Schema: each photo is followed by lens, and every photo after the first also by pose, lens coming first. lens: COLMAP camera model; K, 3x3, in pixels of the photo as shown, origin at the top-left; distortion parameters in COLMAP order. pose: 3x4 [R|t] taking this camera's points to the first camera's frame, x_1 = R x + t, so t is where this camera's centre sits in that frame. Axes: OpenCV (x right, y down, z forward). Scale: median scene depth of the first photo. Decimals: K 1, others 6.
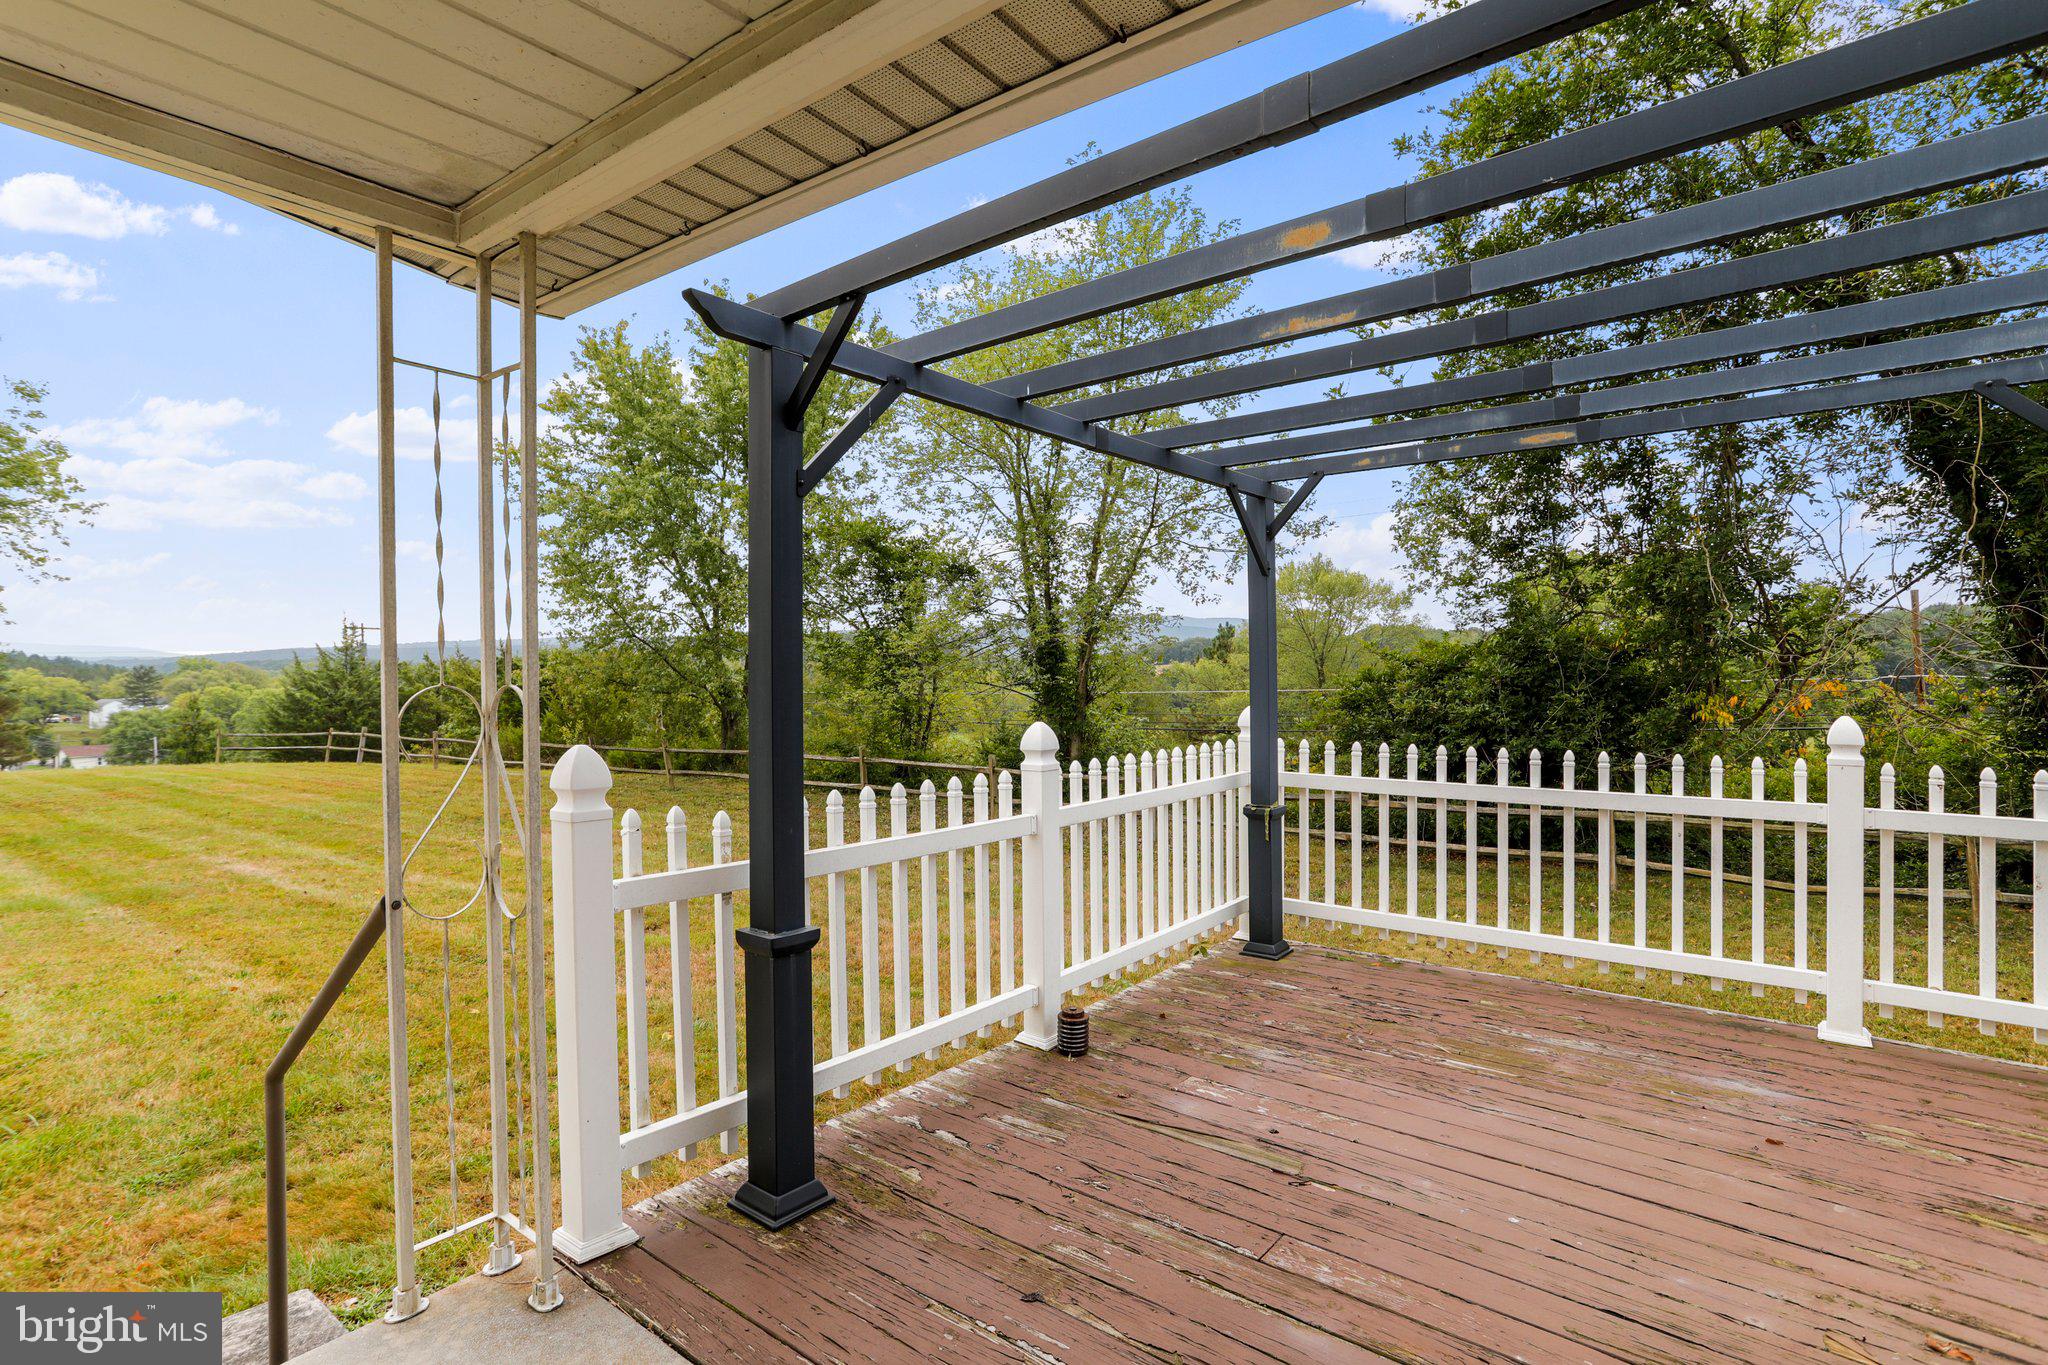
lens RADIAL K [[997.3, 0, 1040.9], [0, 997.3, 685.5], [0, 0, 1]] dist [-0.040585, 0.022711]
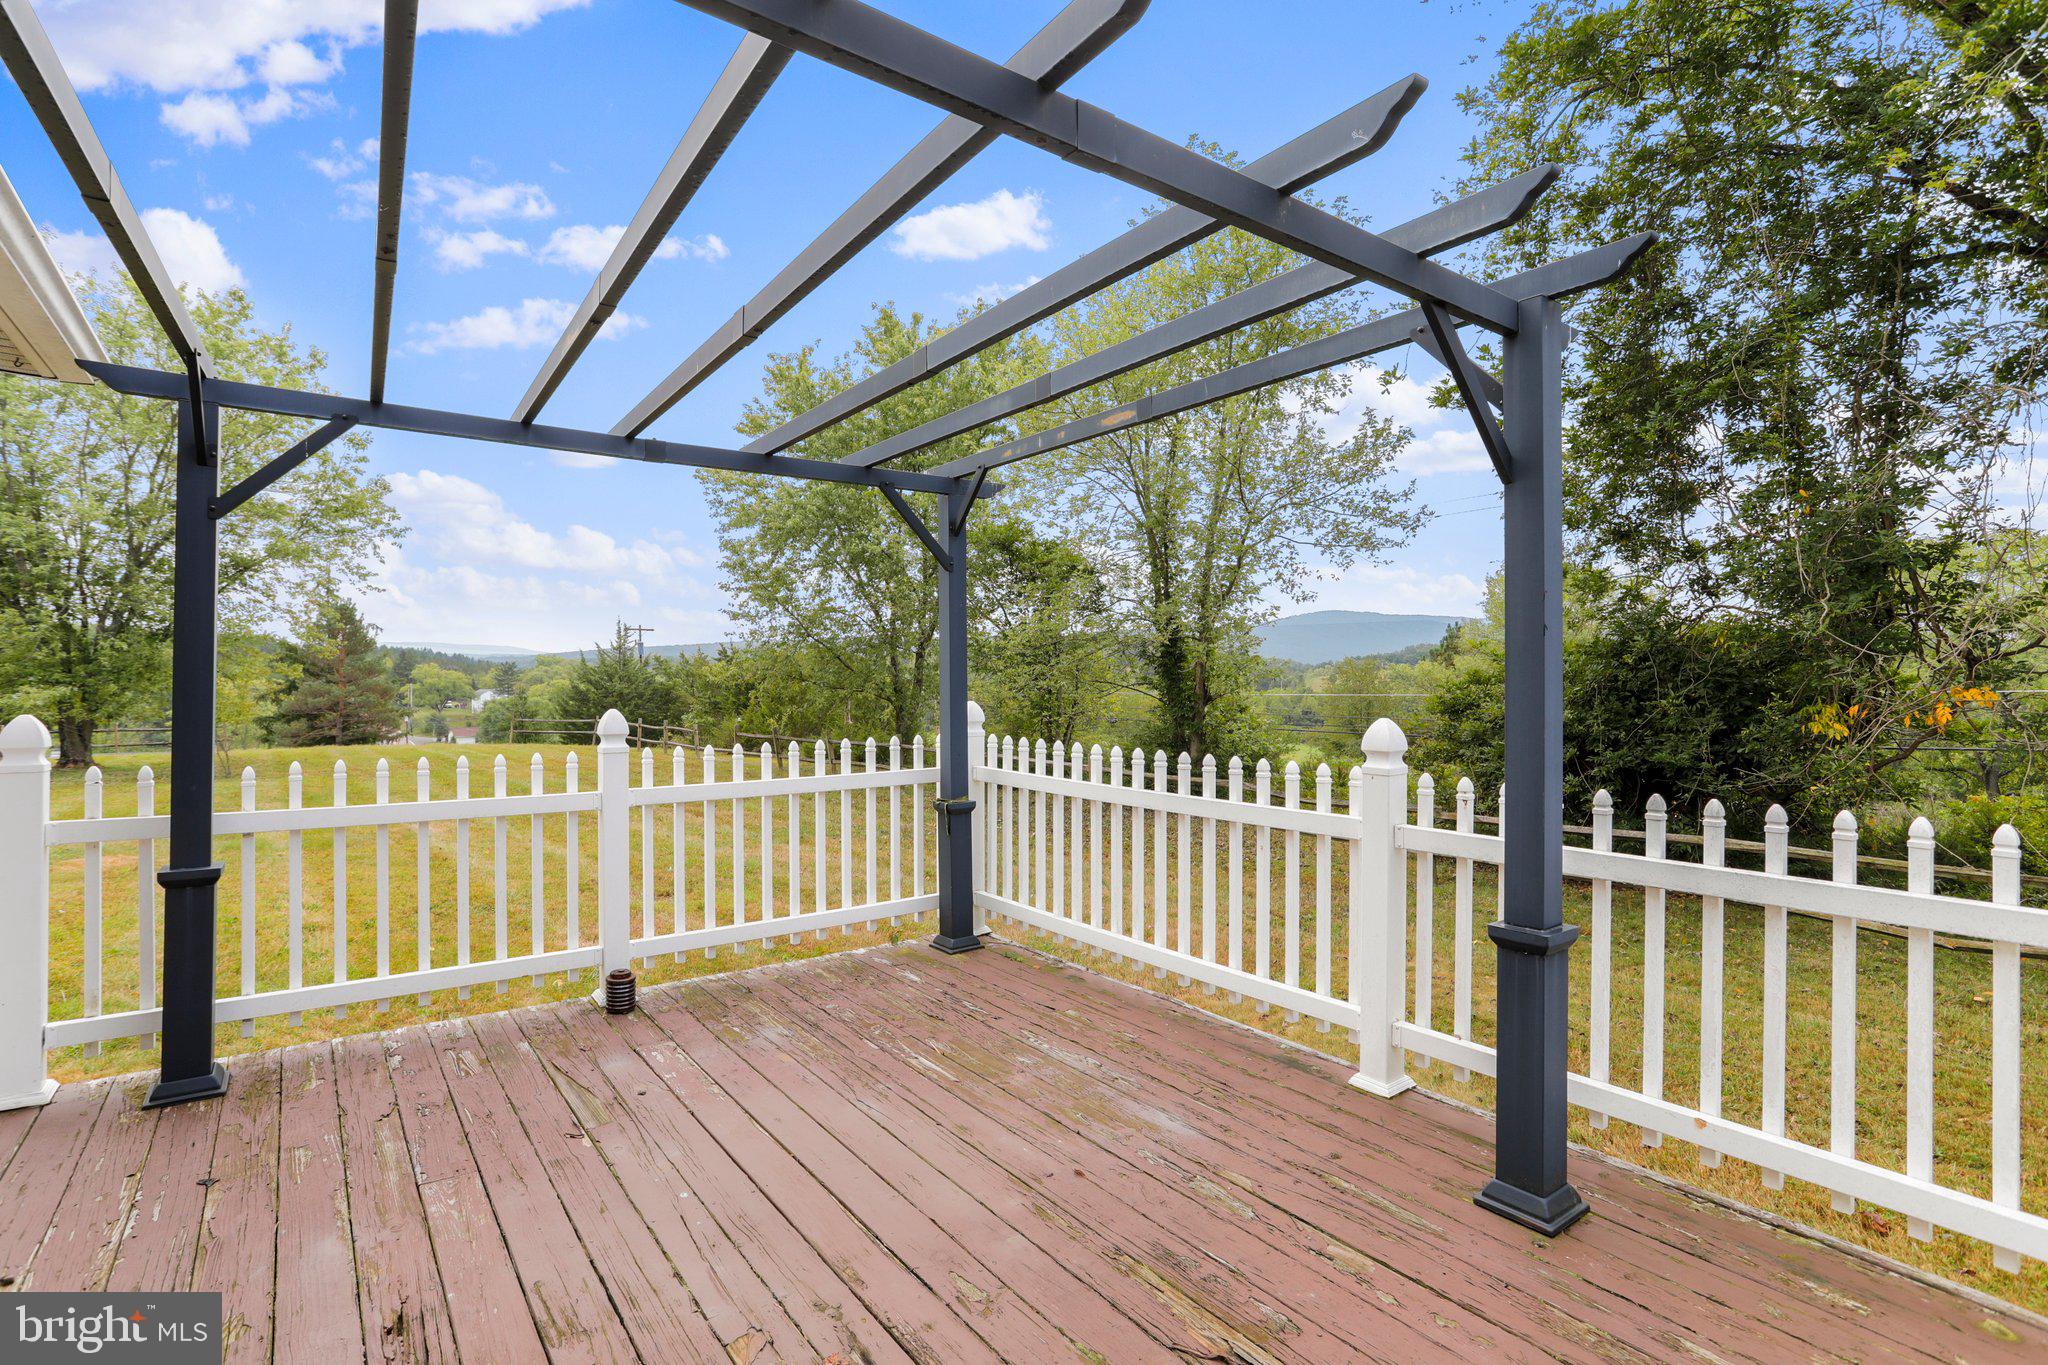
lens RADIAL K [[997.3, 0, 1028.7], [0, 997.3, 673.7], [0, 0, 1]] dist [-0.040585, 0.022711]
pose [[0.965888, 0.009335, -0.258793, 0.655677], [-0.012700, 0.999855, -0.011334, 0.005173], [0.258650, 0.014234, 0.965866, 0.056439]]
